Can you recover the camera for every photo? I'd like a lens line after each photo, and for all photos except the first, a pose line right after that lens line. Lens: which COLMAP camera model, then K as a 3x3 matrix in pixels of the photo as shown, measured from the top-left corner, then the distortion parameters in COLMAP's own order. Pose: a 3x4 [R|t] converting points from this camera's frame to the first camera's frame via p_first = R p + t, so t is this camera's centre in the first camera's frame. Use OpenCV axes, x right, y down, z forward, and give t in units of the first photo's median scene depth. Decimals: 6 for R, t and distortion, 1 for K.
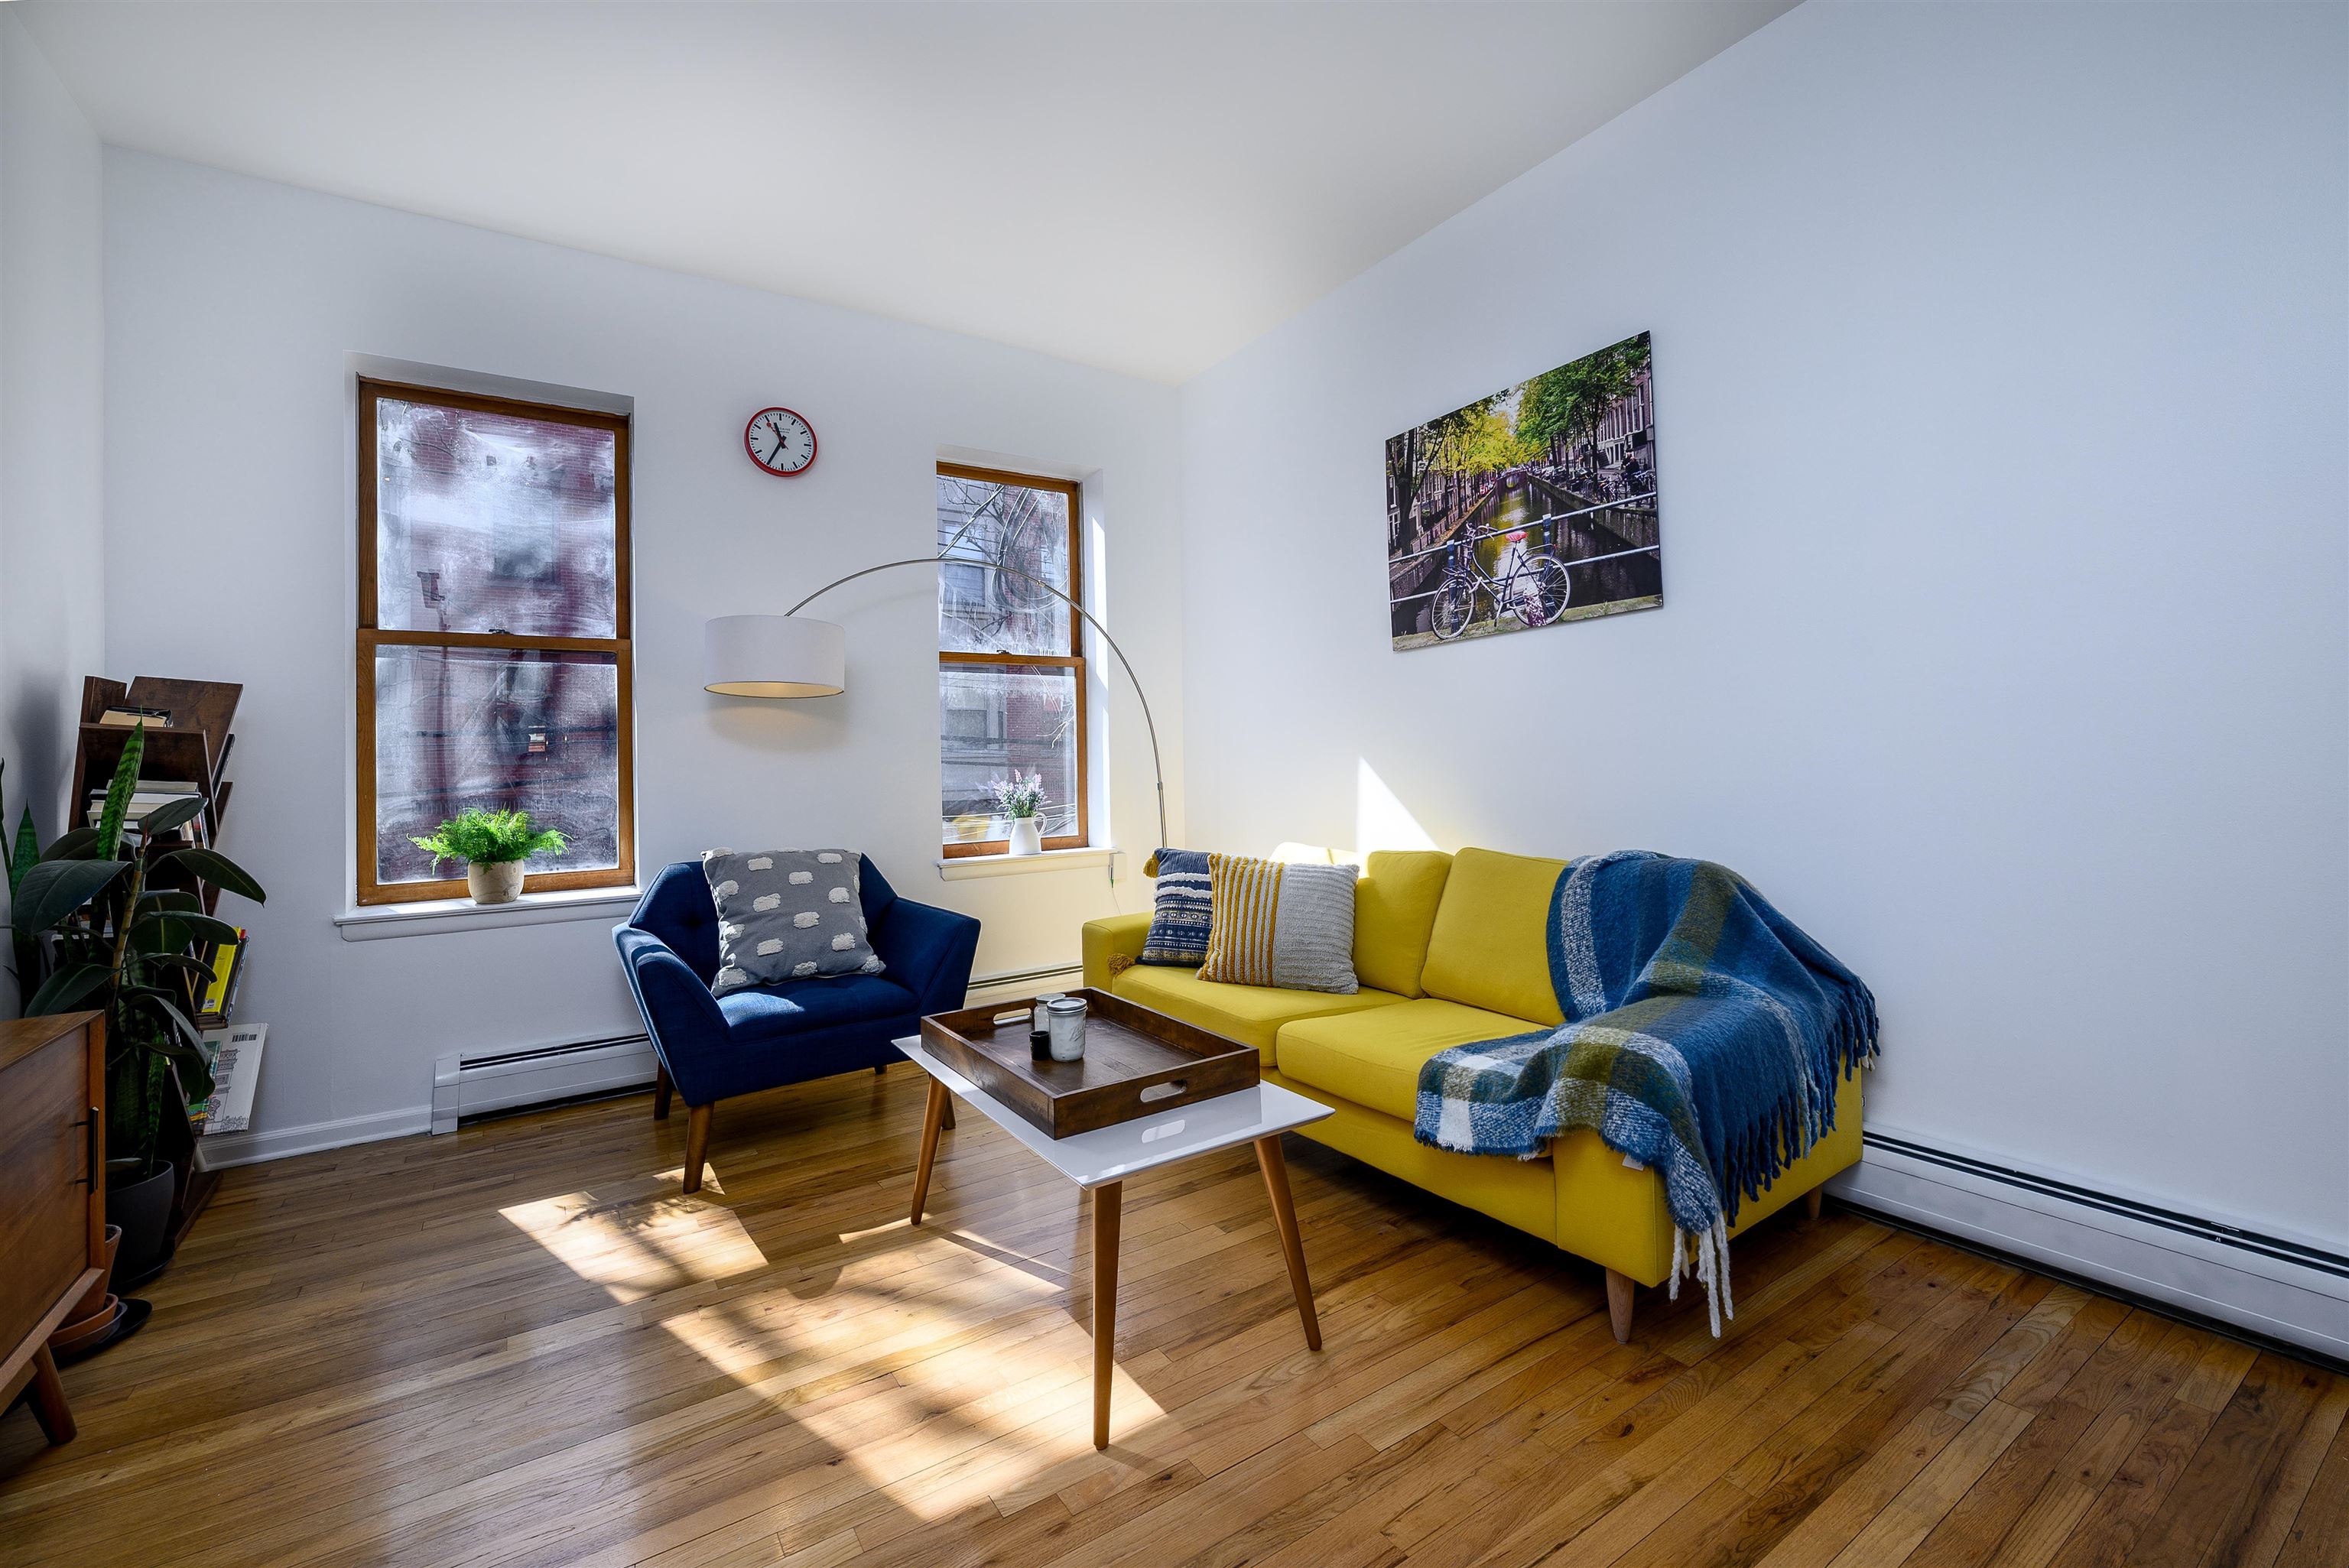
lens RADIAL K [[985.7, 0, 1202.2], [0, 985.7, 739.5], [0, 0, 1]] dist [-0.003293, -0.000226]
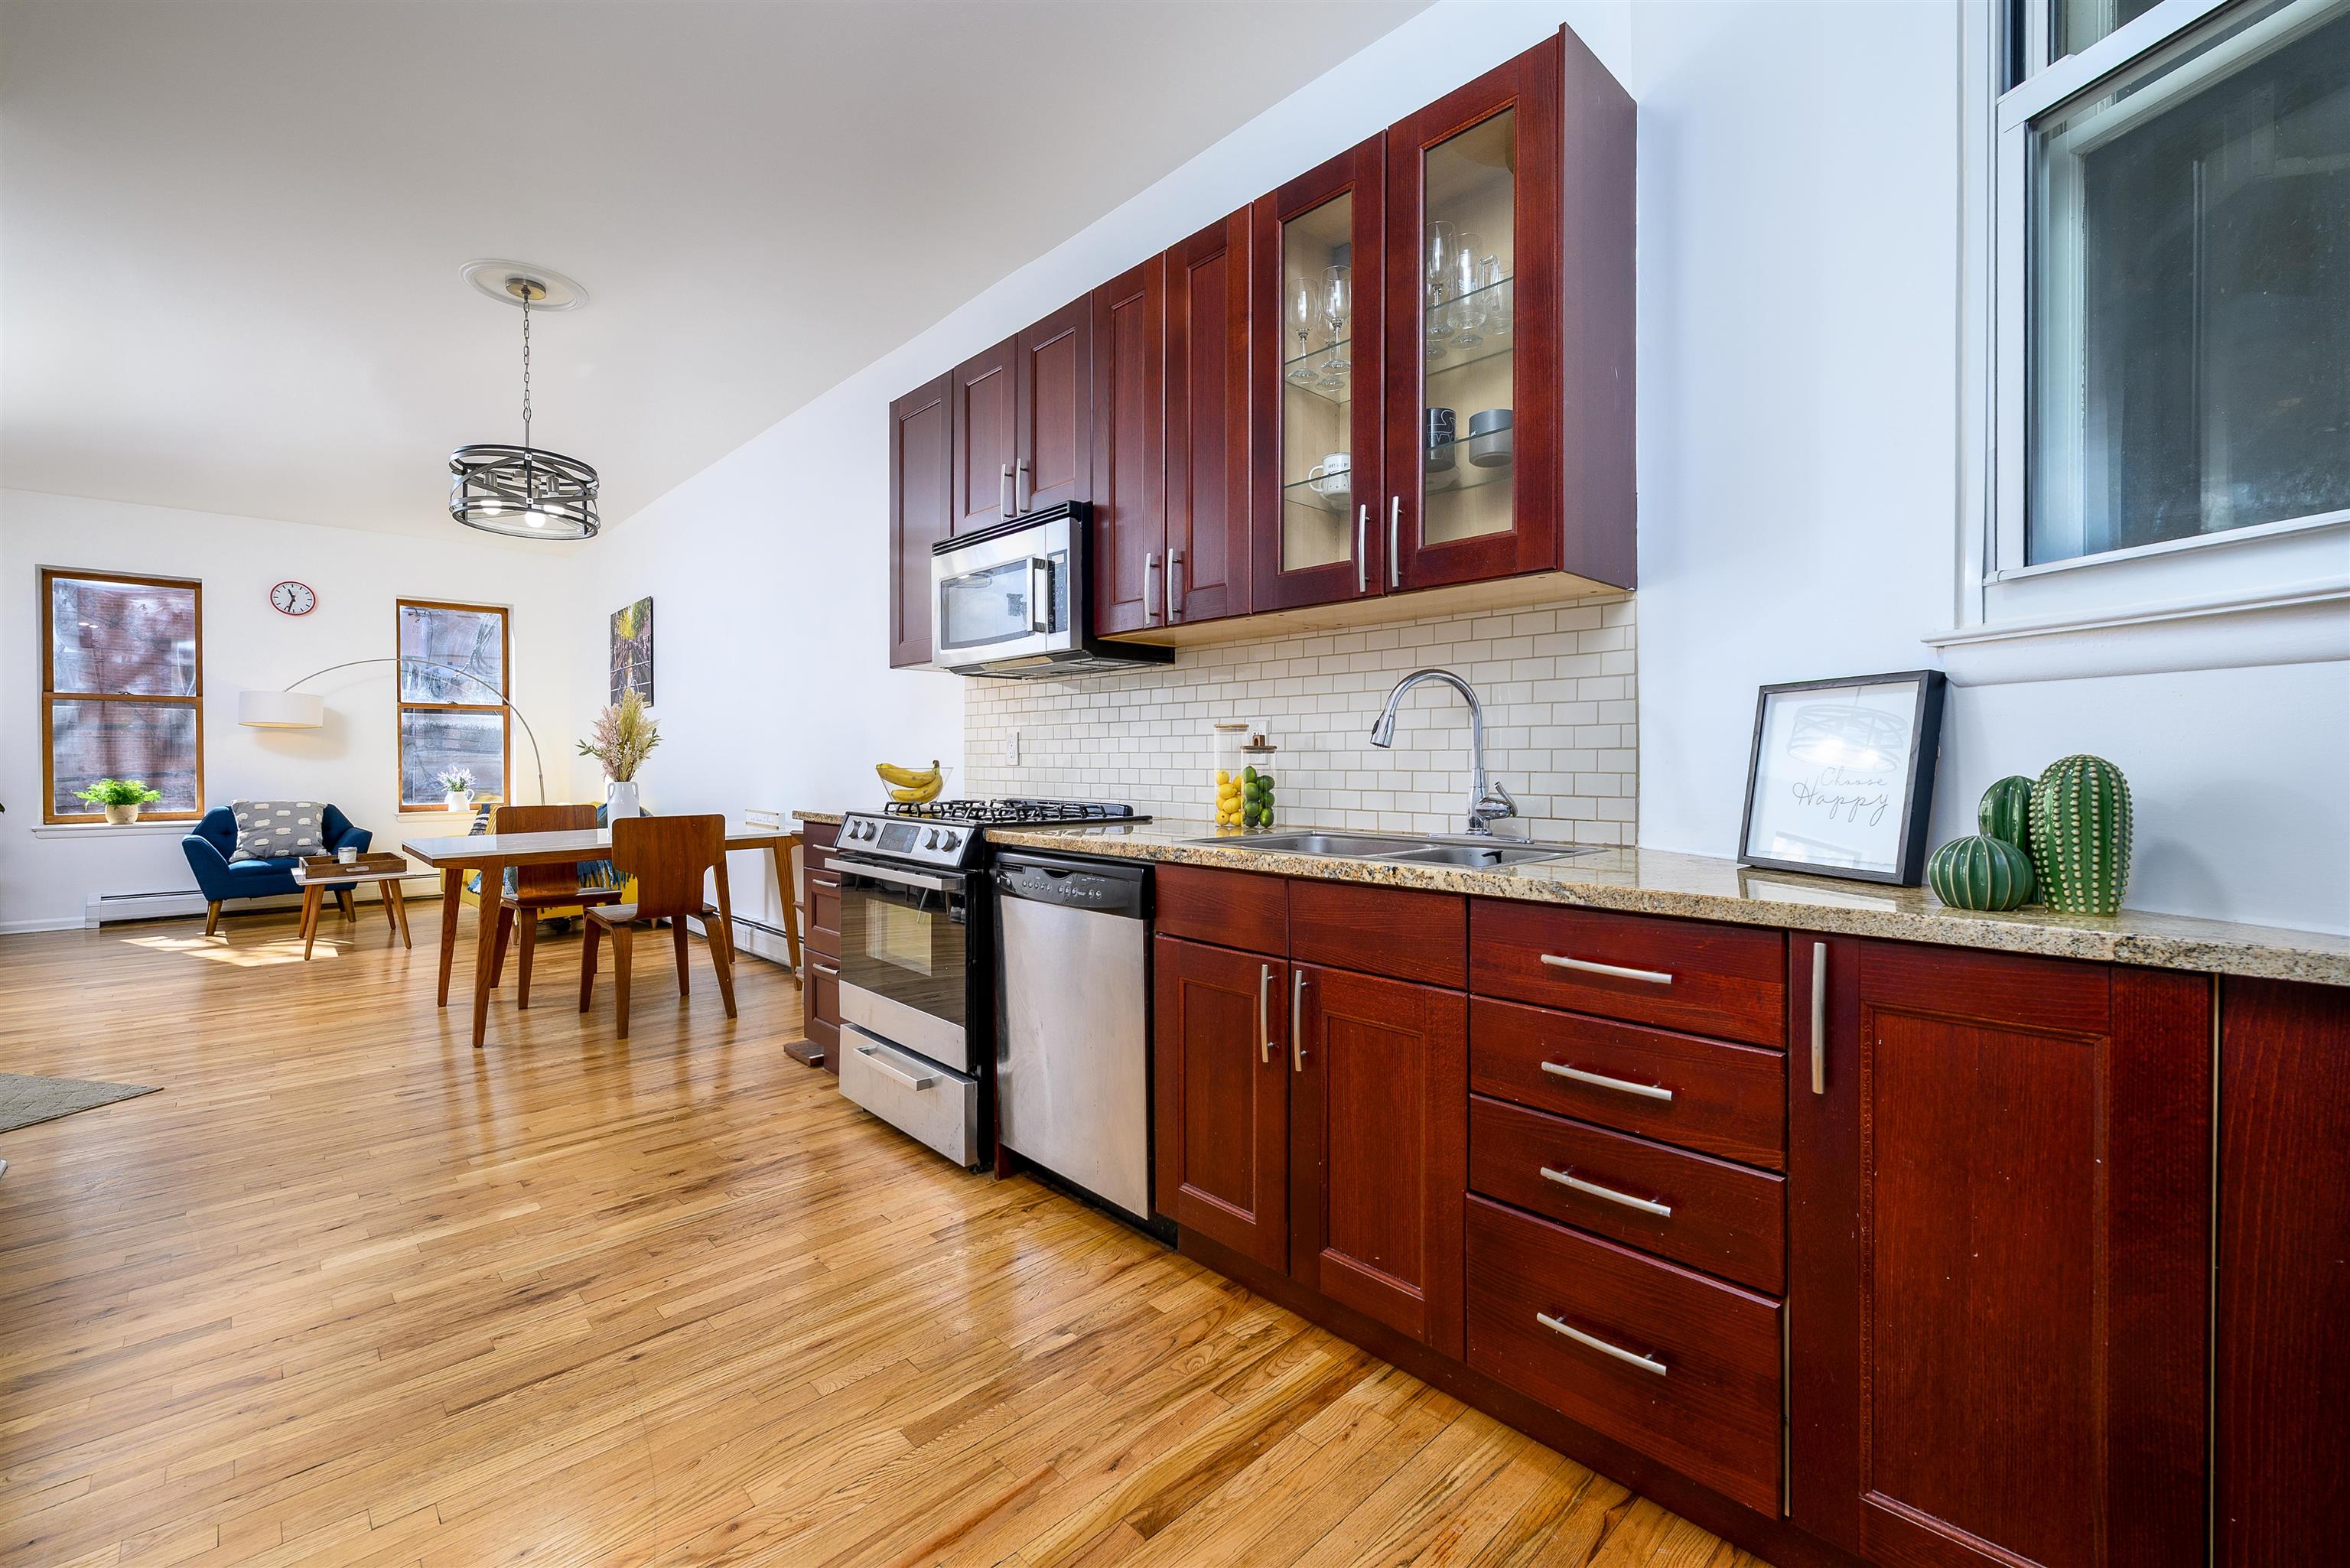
lens RADIAL K [[982.1, 0, 1178.0], [0, 982.1, 770.8], [0, 0, 1]] dist [0.000851, 0.000204]
pose [[0.985960, 0.019094, 0.165884, 1.210500], [-0.023485, 0.999423, 0.024554, -0.055195], [-0.165319, -0.028105, 0.985840, -1.508057]]
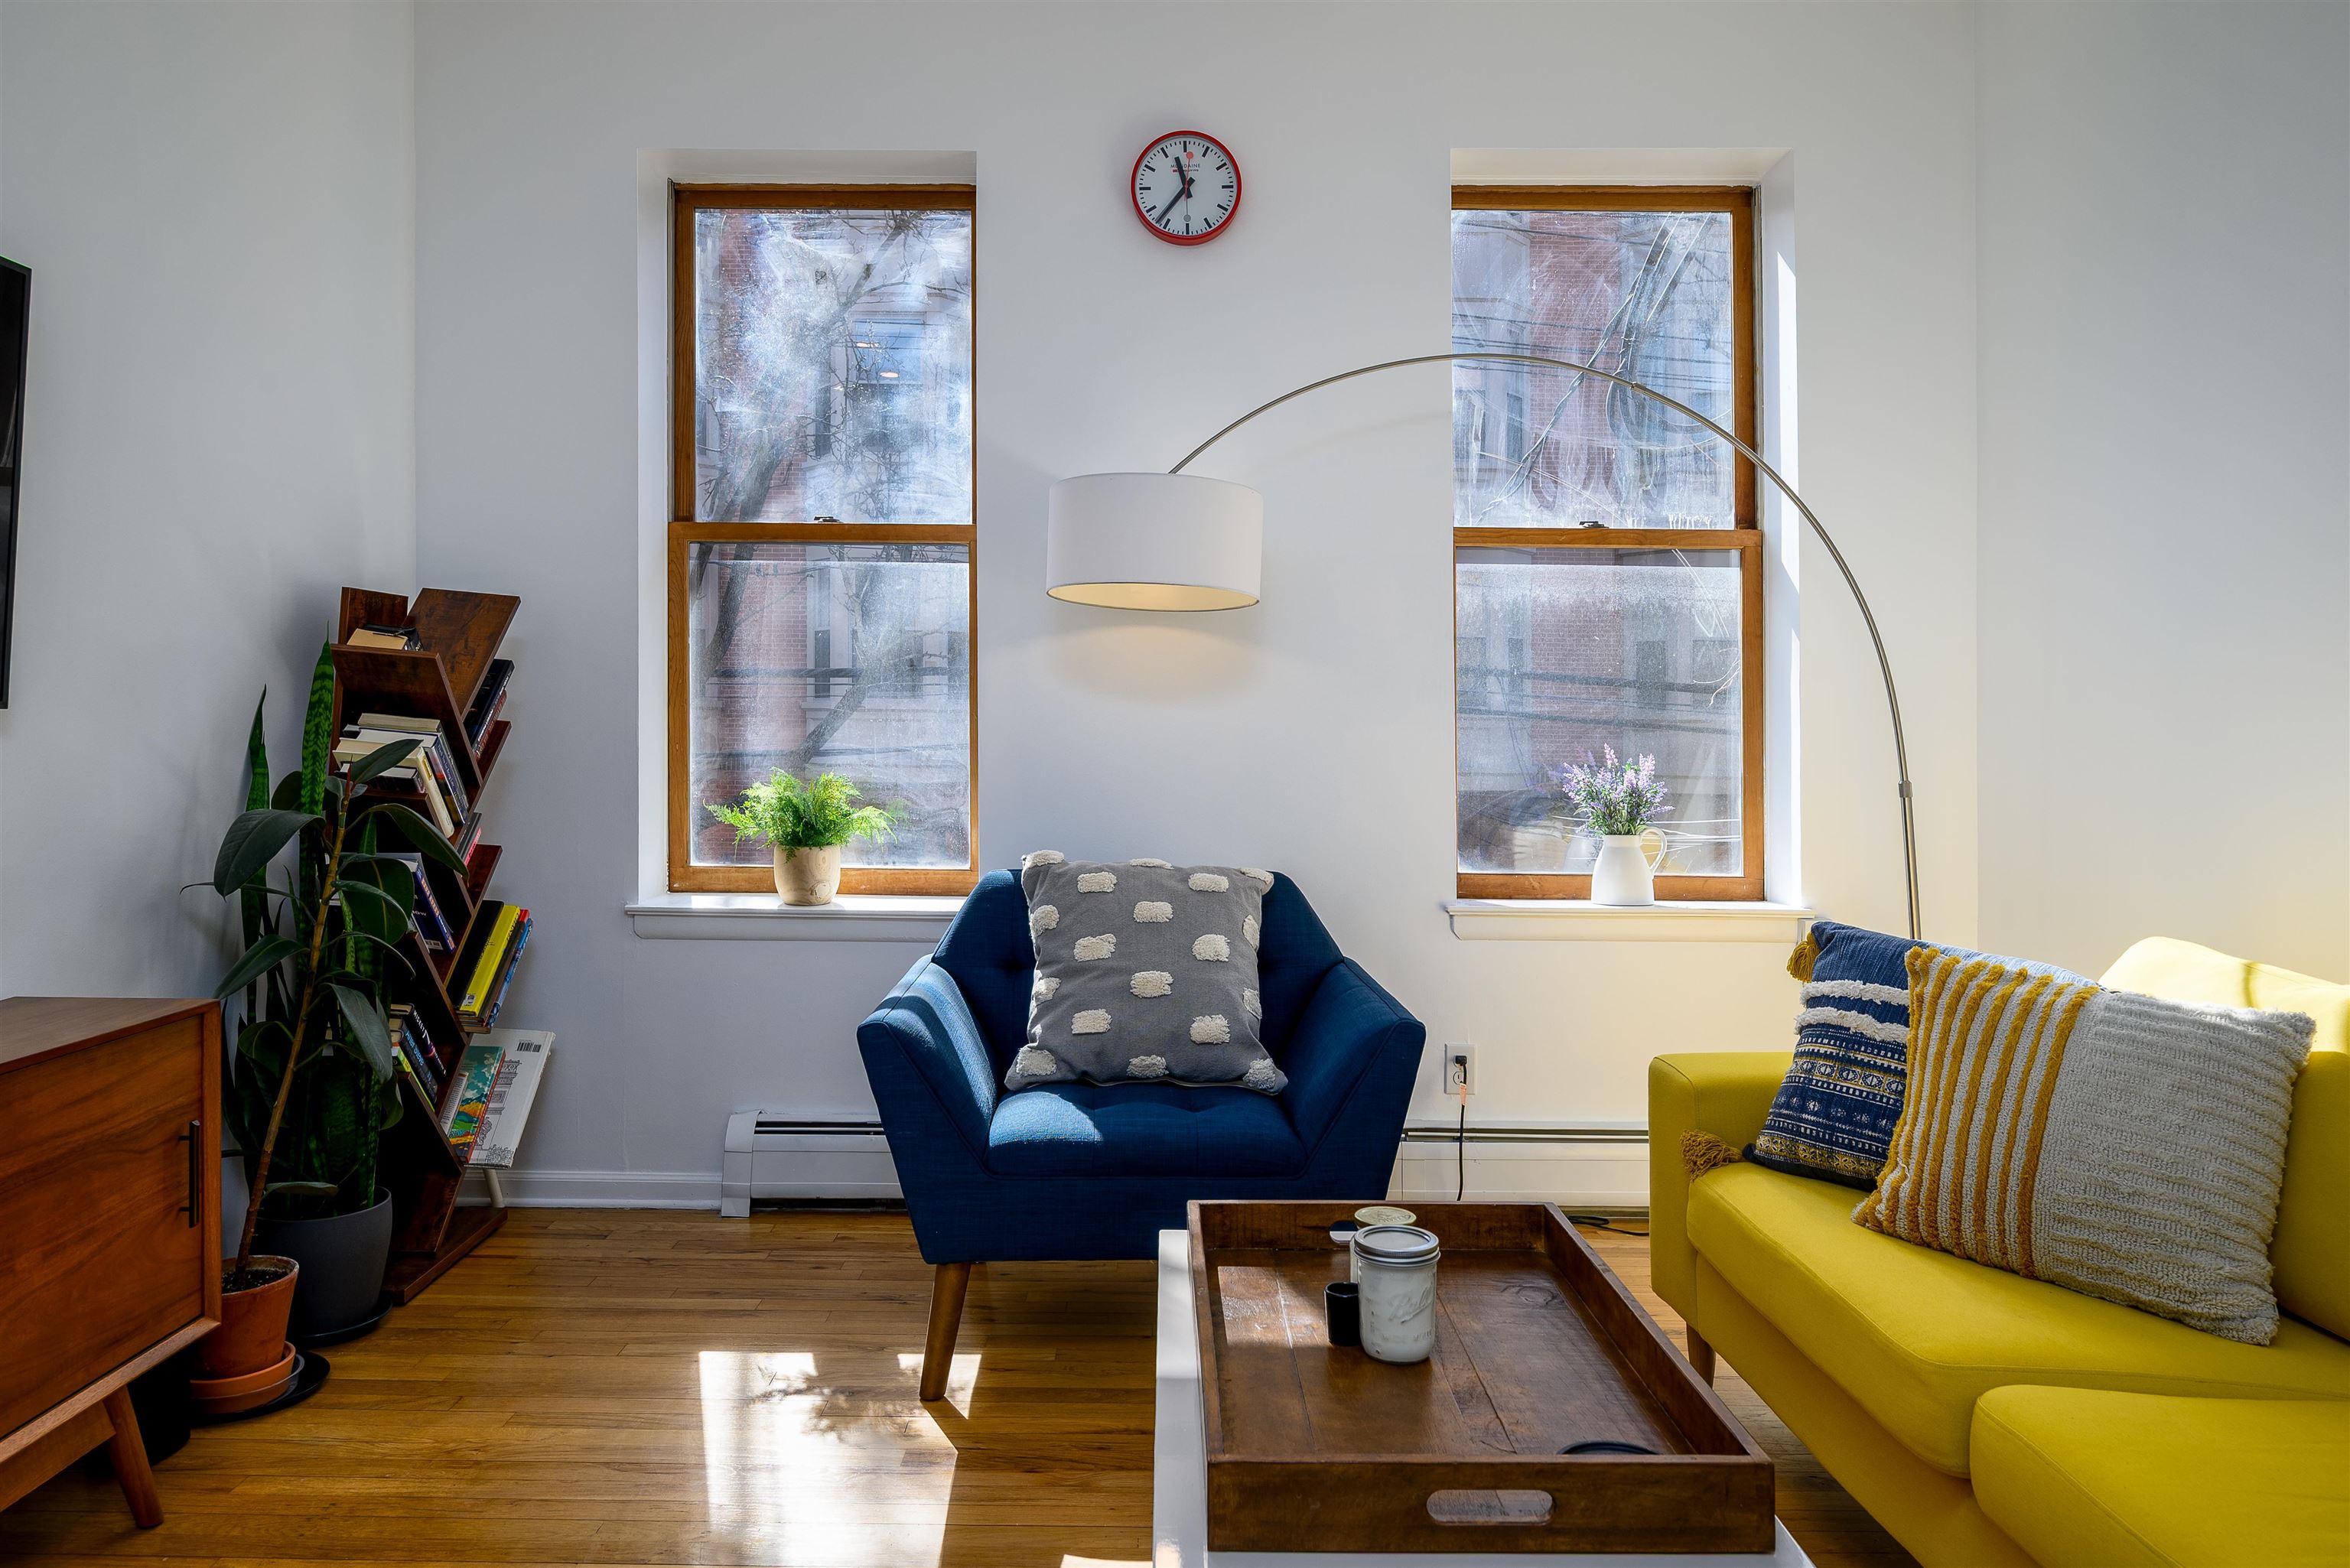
lens RADIAL K [[1595.6, 0, 1139.2], [0, 1595.6, 709.3], [0, 0, 1]] dist [-0.000651, -0.000452]
pose [[0.822329, 0.025448, -0.568443, 0.131360], [-0.018110, 0.999664, 0.018554, 0.000675], [0.568724, -0.004963, 0.822513, 0.206871]]
